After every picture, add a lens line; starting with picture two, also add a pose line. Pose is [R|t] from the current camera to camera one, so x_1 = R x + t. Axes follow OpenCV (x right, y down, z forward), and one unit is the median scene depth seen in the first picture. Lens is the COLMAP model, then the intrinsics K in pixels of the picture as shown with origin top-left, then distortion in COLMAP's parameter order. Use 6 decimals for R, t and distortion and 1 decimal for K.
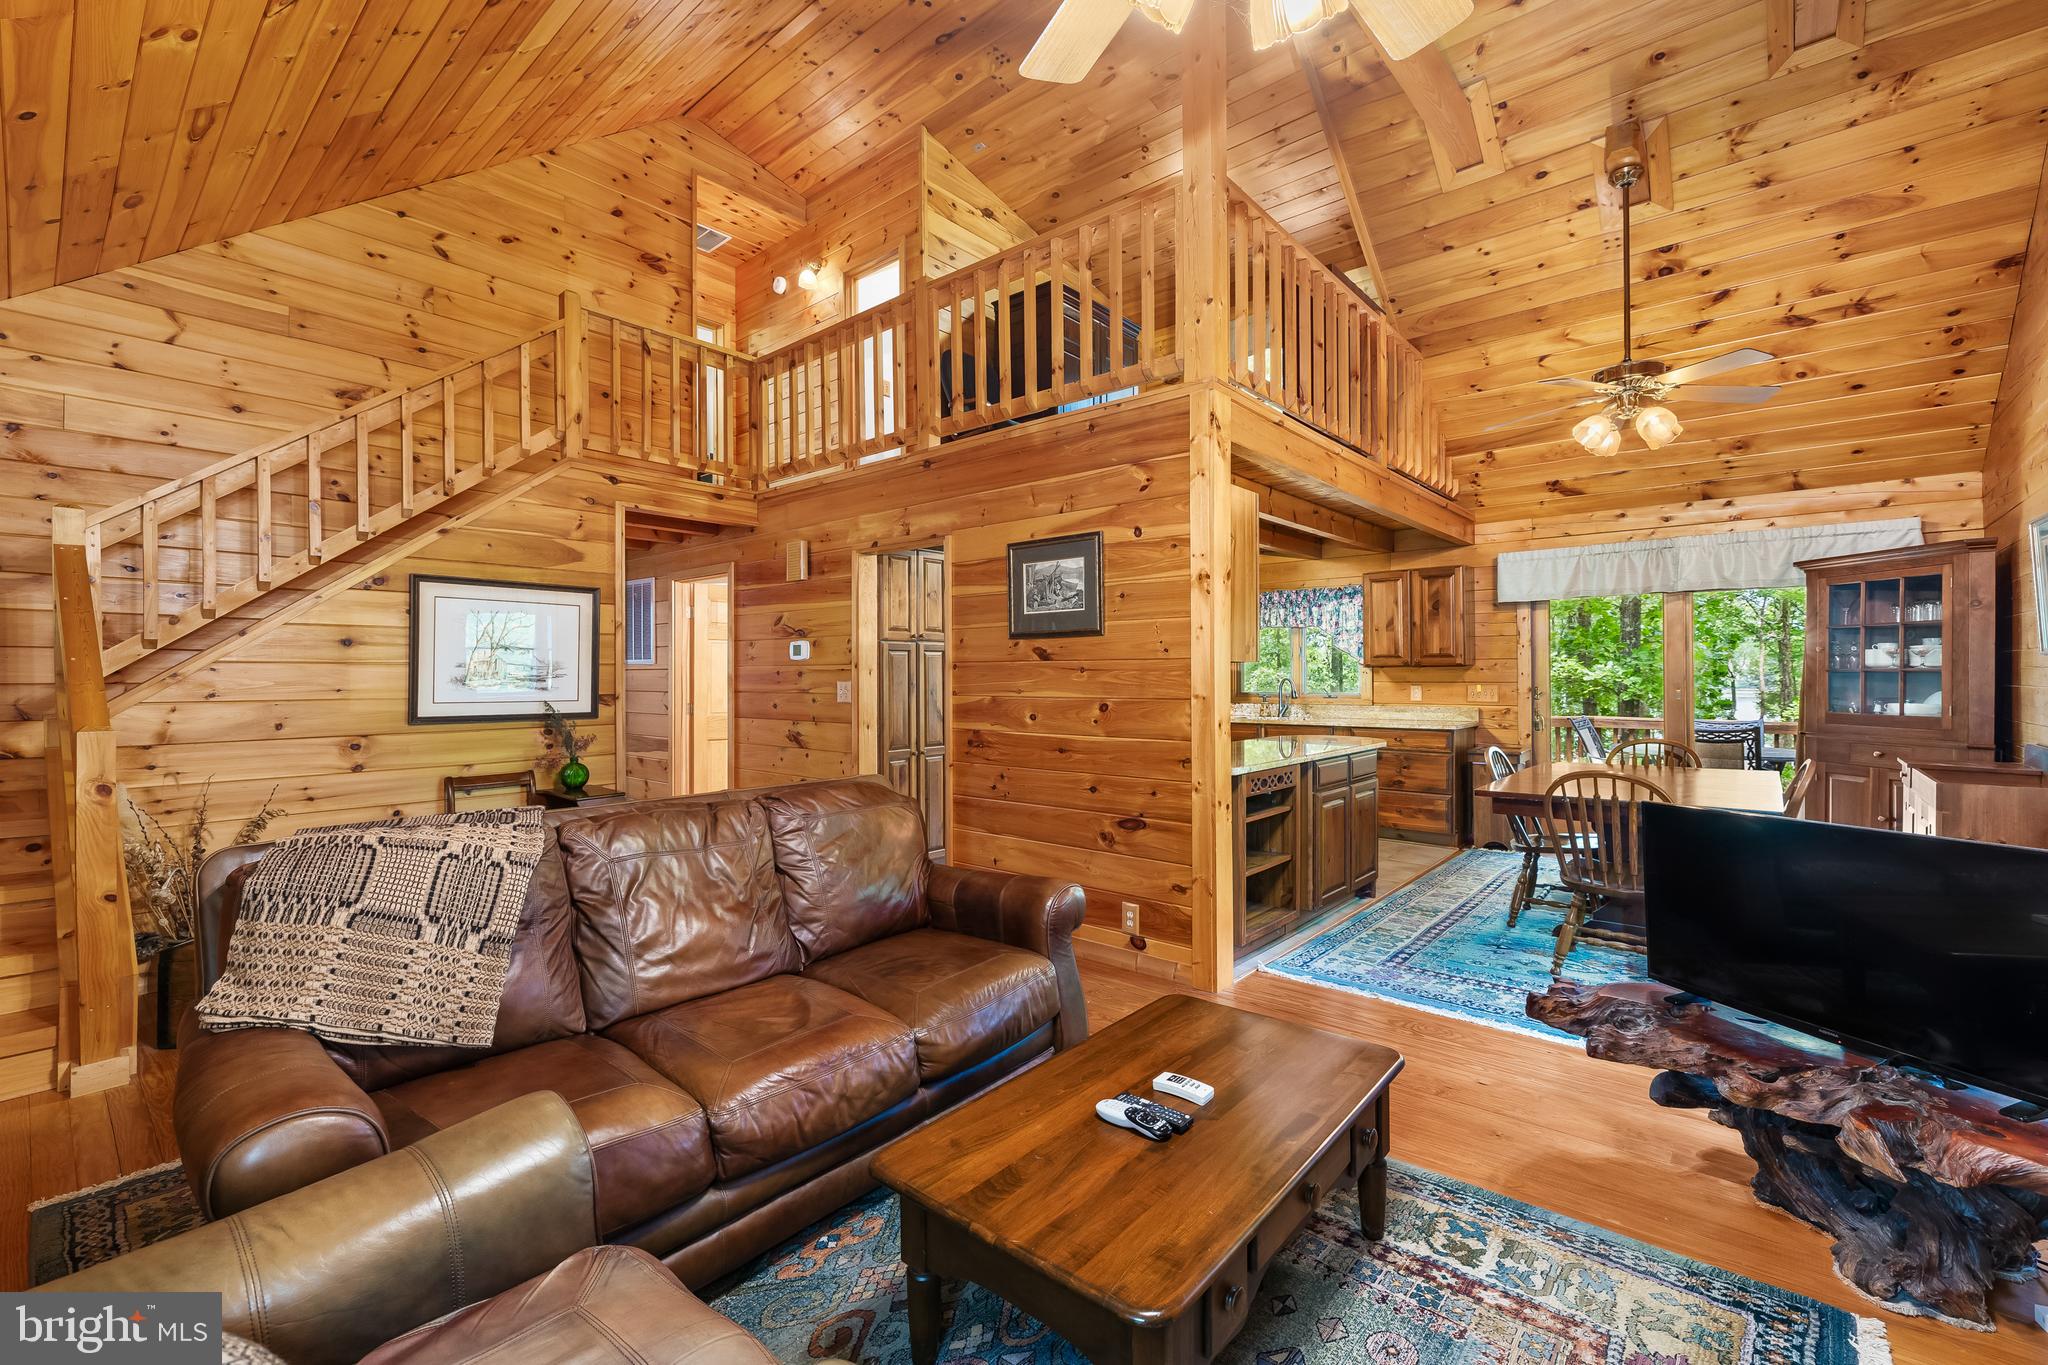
lens RADIAL K [[860.3, 0, 1019.0], [0, 860.3, 676.1], [0, 0, 1]] dist [0.000082, -0.000364]
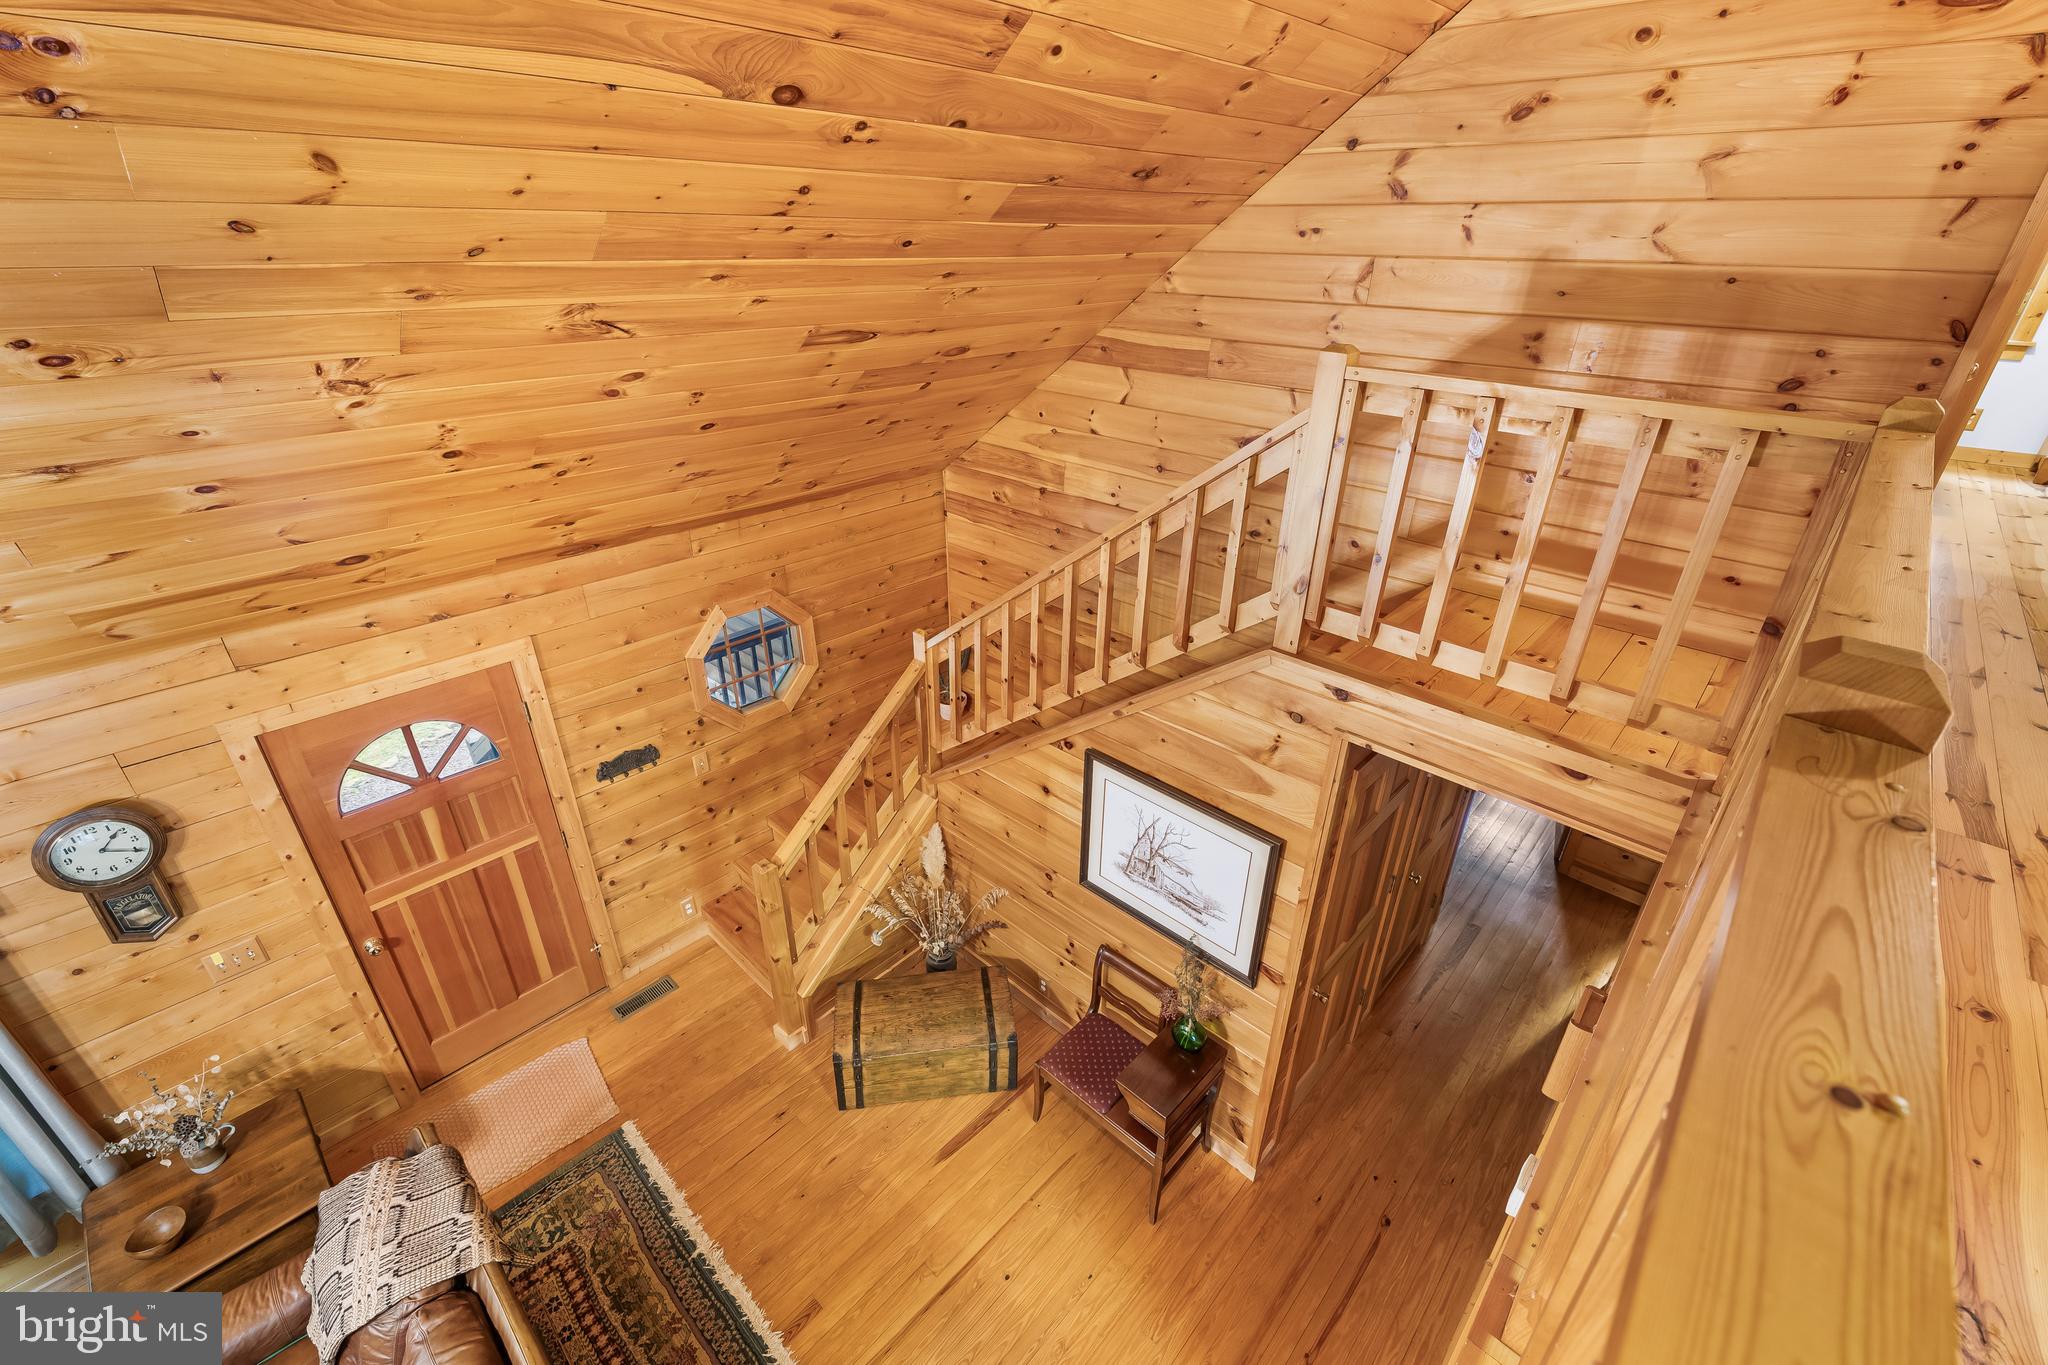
lens RADIAL K [[860.3, 0, 1025.8], [0, 860.3, 676.2], [0, 0, 1]] dist [0.000082, -0.000364]
pose [[-0.041835, 0.463422, -0.885150, 0.024254], [-0.006074, 0.885791, 0.464045, -0.458122], [0.999106, 0.024790, -0.034242, 0.752330]]
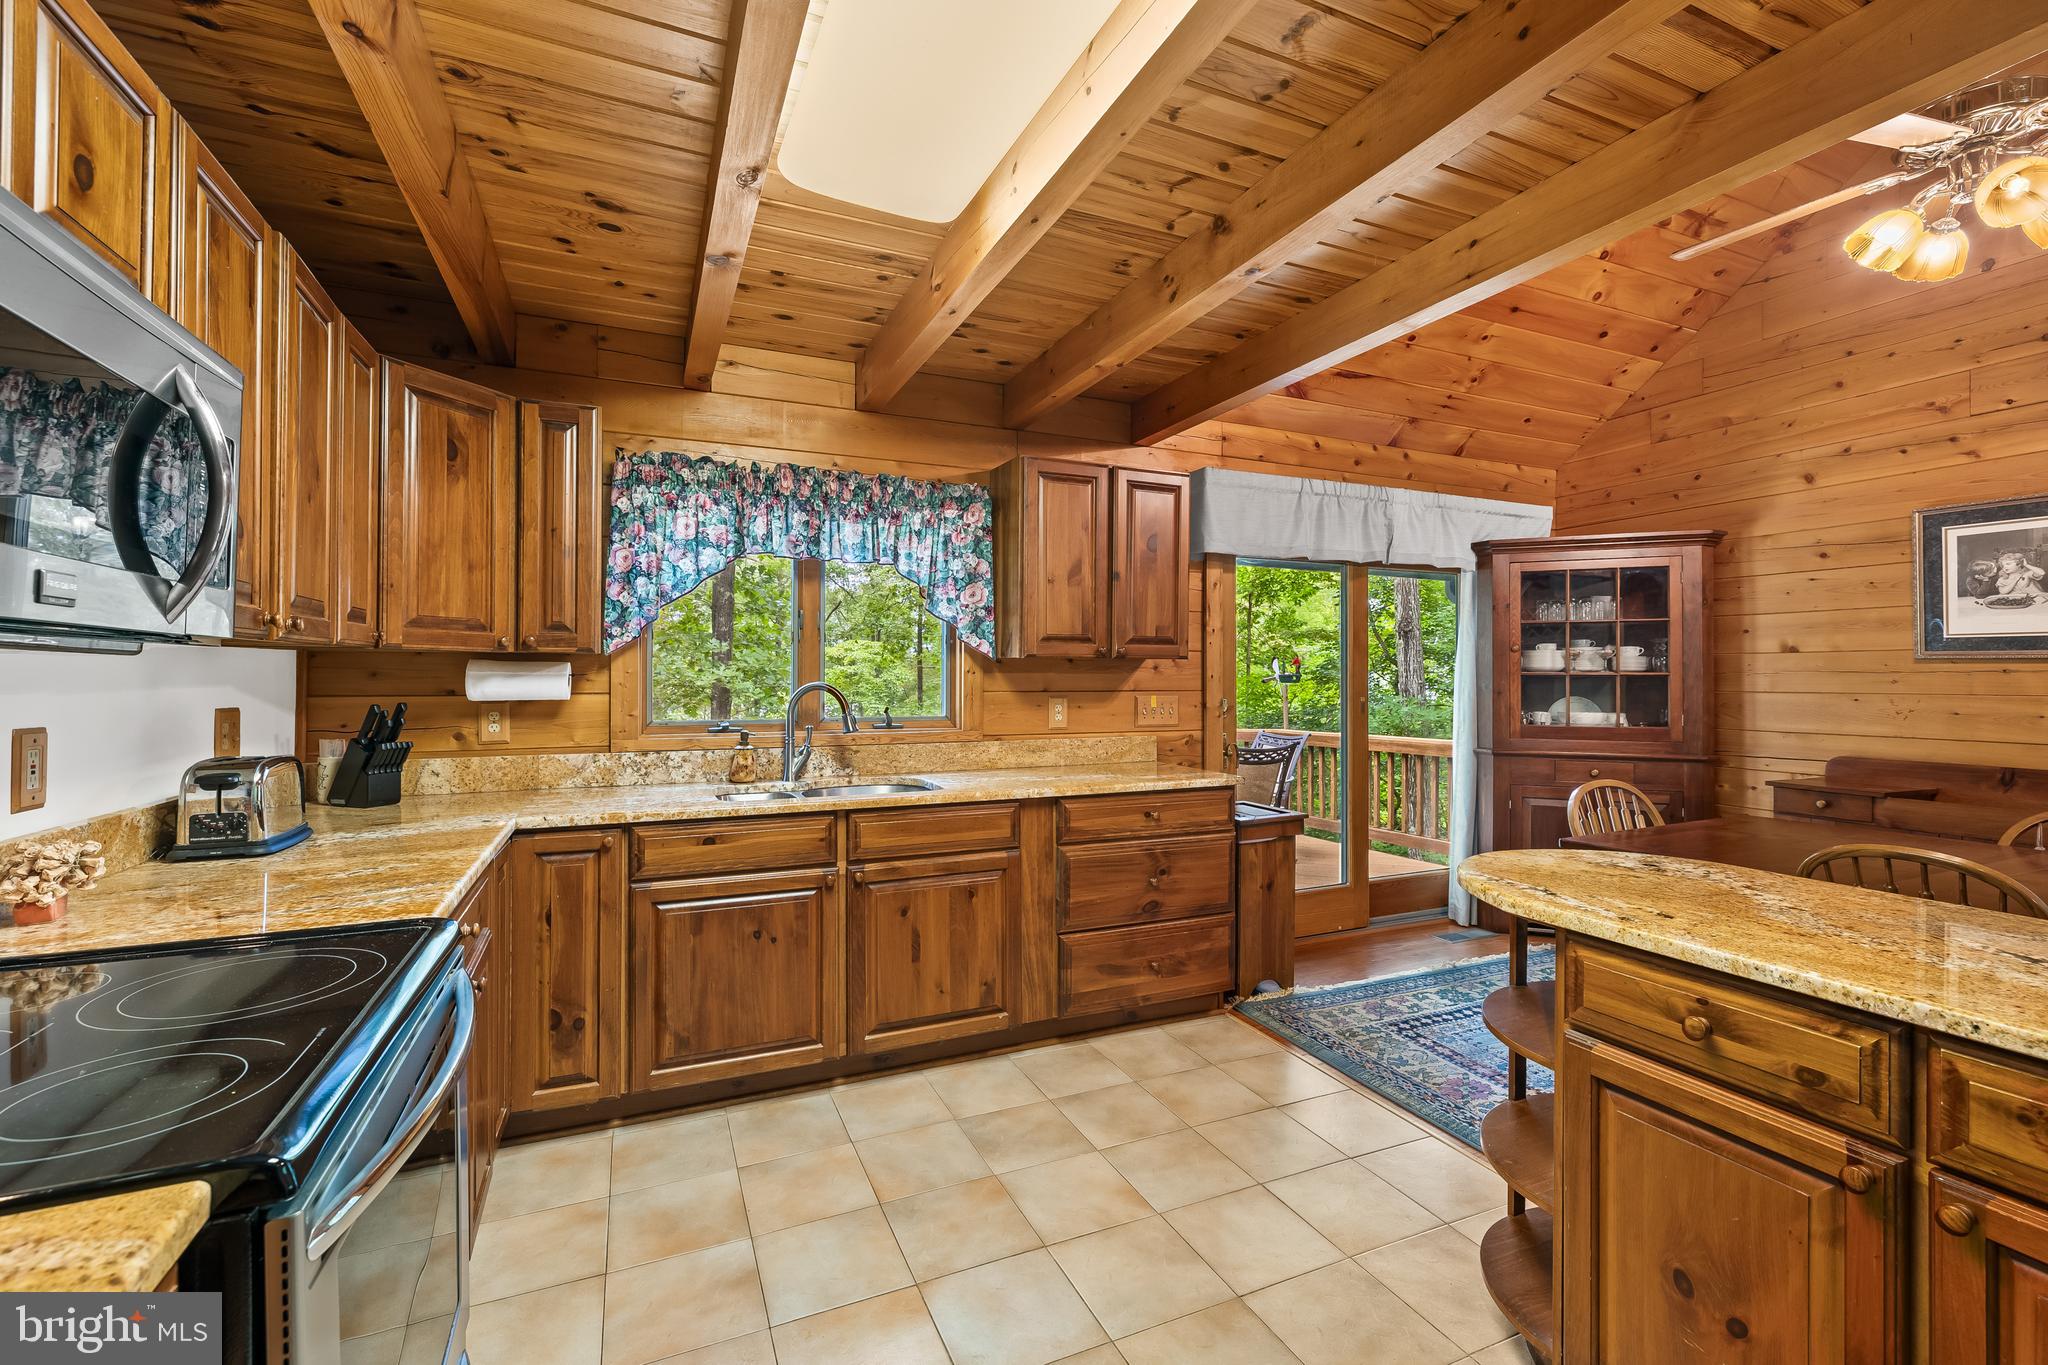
lens RADIAL K [[860.3, 0, 1014.5], [0, 860.3, 674.0], [0, 0, 1]] dist [0.000082, -0.000364]
pose [[0.433786, 0.008186, 0.900979, -0.018525], [-0.002568, 0.999966, -0.007849, 0.000774], [-0.901012, 0.001091, 0.433792, 1.036534]]
